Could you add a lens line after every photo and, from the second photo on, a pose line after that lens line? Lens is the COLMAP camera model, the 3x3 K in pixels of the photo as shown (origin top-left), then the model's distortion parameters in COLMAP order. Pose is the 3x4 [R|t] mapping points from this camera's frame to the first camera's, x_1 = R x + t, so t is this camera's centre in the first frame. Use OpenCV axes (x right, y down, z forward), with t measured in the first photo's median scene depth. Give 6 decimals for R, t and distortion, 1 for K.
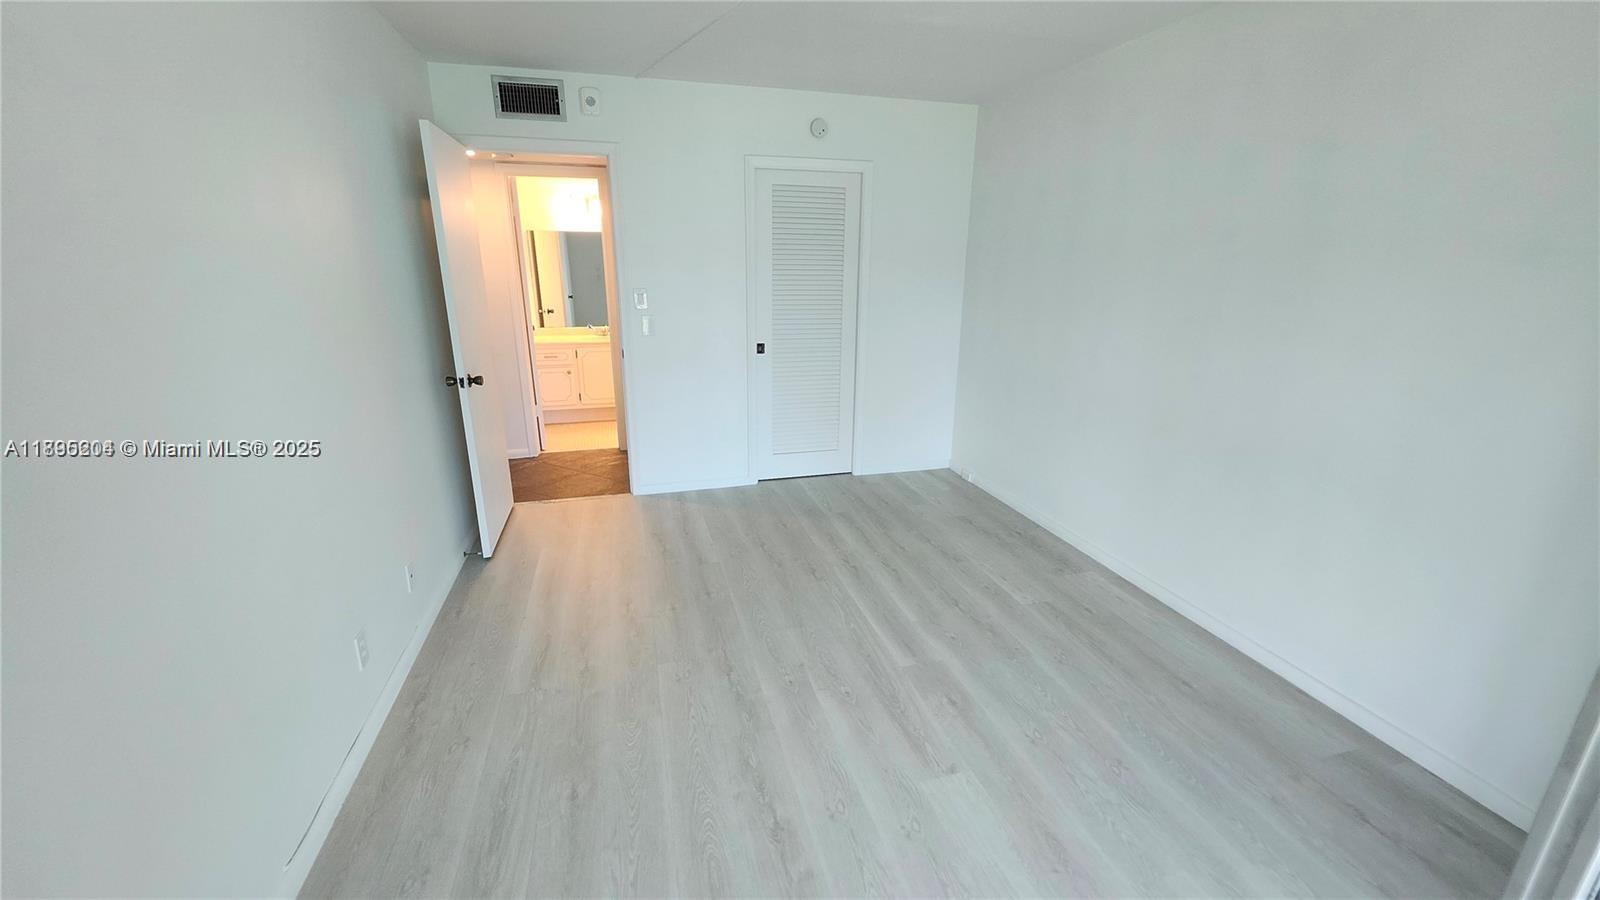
lens RADIAL K [[636.2, 0, 797.1], [0, 636.2, 445.0], [0, 0, 1]] dist [0.001973, -0.000416]
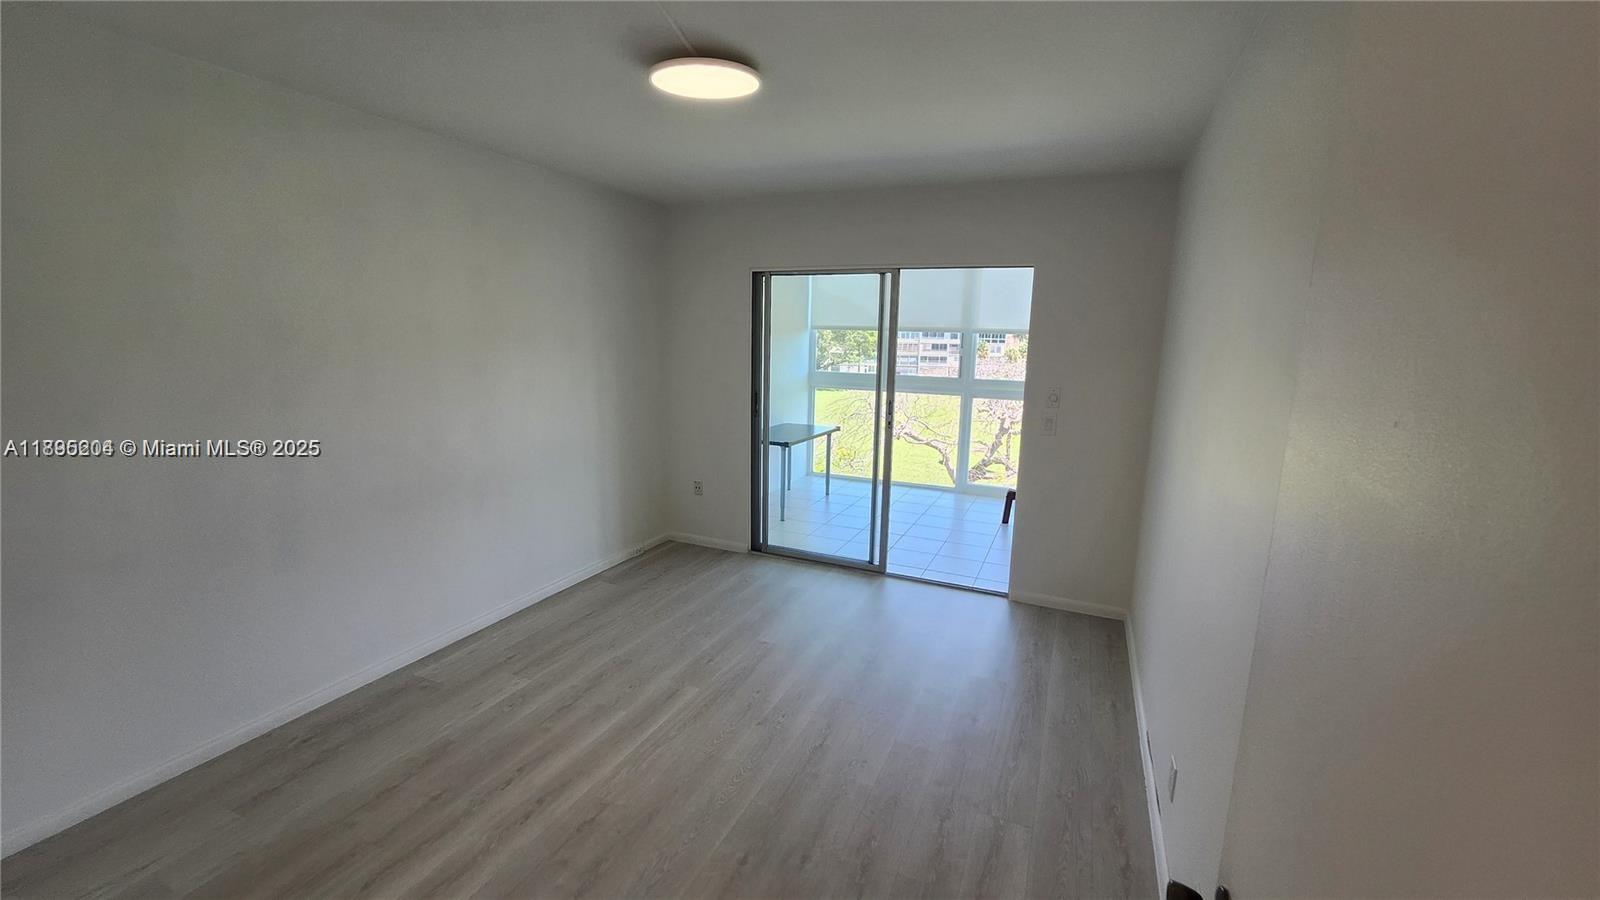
lens RADIAL K [[636.2, 0, 800.4], [0, 636.2, 445.3], [0, 0, 1]] dist [0.001973, -0.000416]
pose [[-0.771115, -0.135805, 0.622044, -0.595681], [0.154977, 0.907569, 0.390258, -0.449607], [-0.617547, 0.397336, -0.678793, 1.371266]]
